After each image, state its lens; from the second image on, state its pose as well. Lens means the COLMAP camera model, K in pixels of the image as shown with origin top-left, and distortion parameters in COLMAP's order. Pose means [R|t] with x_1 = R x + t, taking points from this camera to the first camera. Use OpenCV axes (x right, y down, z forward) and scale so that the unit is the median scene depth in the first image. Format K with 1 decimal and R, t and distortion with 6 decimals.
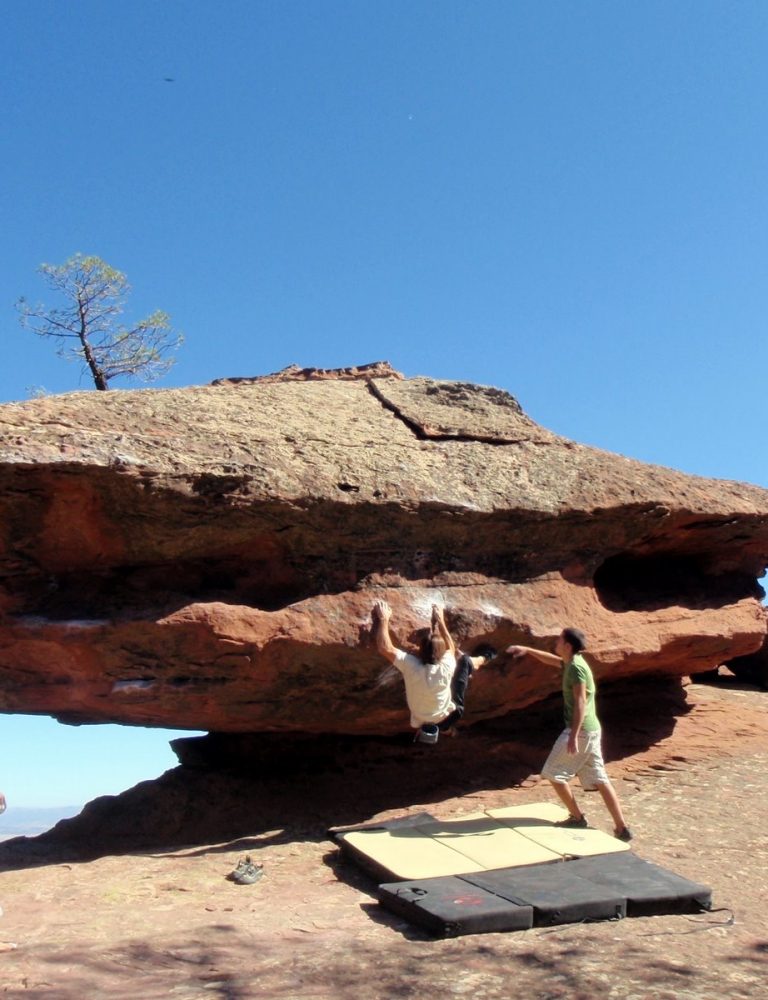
lens RADIAL K [[885.6, 0, 383.9], [0, 885.6, 525.5], [0, 0, 1]] dist [-0.030717, -0.004174]
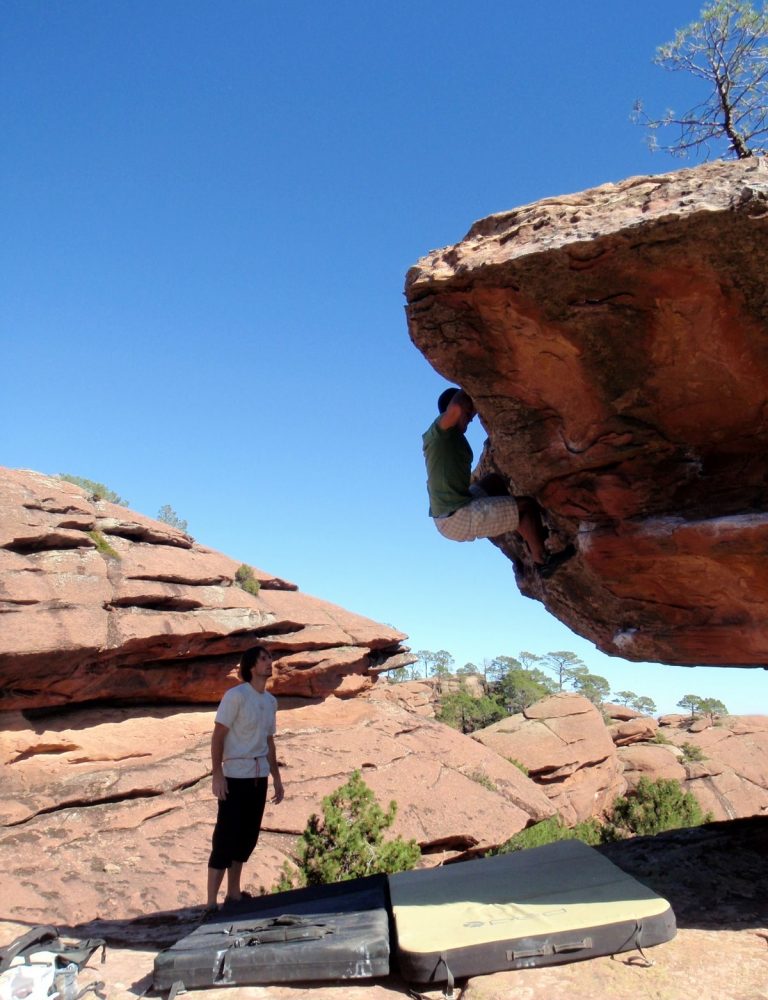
lens RADIAL K [[885.6, 0, 383.9], [0, 885.6, 525.5], [0, 0, 1]] dist [-0.030717, -0.004174]
pose [[0.686411, -0.092472, -0.721310, -0.088134], [0.141270, 0.989943, 0.007524, 0.076630], [0.713360, -0.107064, 0.692571, 0.433593]]
